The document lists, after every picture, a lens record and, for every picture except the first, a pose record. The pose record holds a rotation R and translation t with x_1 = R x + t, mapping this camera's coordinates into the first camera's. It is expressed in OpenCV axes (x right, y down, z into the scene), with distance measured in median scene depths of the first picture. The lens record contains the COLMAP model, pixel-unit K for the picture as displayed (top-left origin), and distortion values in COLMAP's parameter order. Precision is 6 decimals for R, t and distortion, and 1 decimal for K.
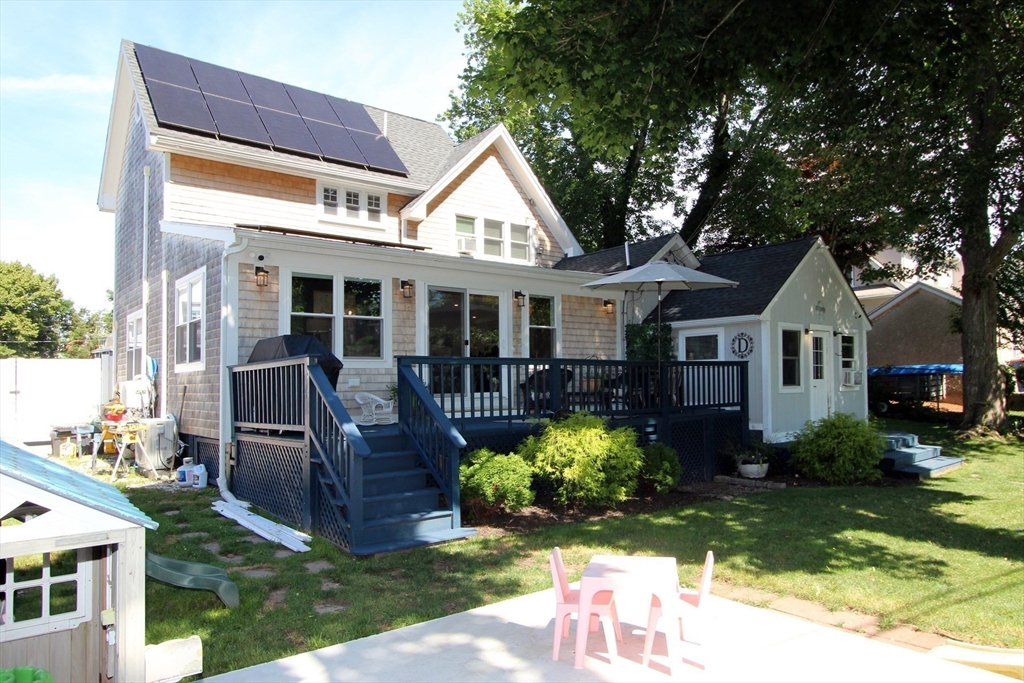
lens RADIAL K [[635.4, 0, 494.5], [0, 635.4, 366.6], [0, 0, 1]] dist [-0.002541, 0.000205]
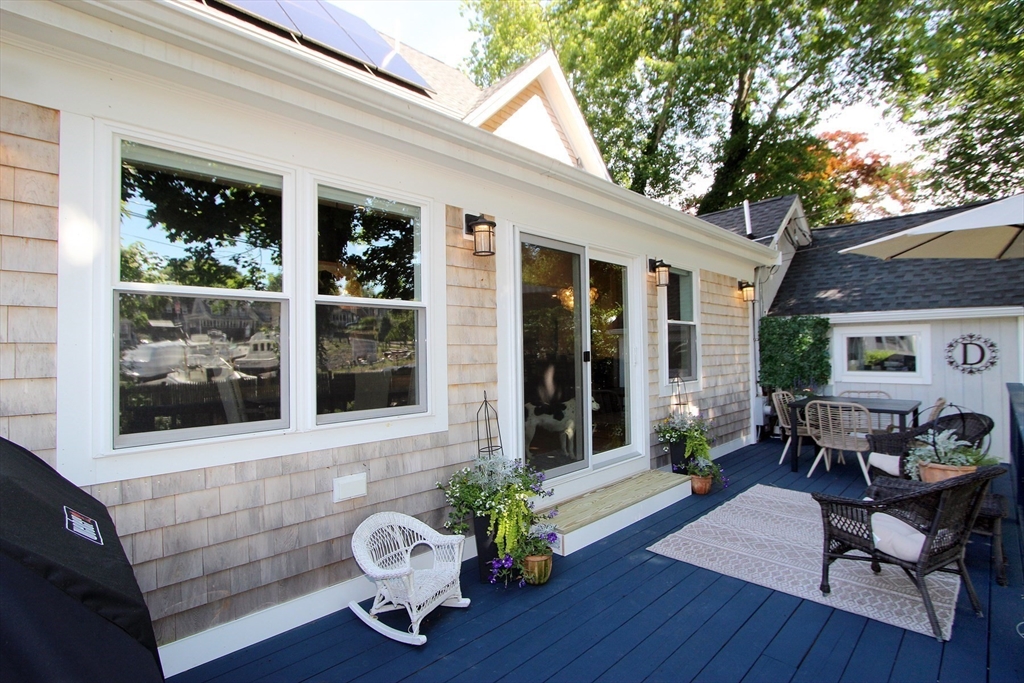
lens RADIAL K [[477.2, 0, 512.0], [0, 477.2, 341.5], [0, 0, 1]] dist [0.001080, 0.000062]
pose [[0.994827, 0.007444, 0.101314, -0.136929], [-0.008007, 0.999955, 0.005150, -0.050576], [-0.101271, -0.005934, 0.994841, 0.637633]]
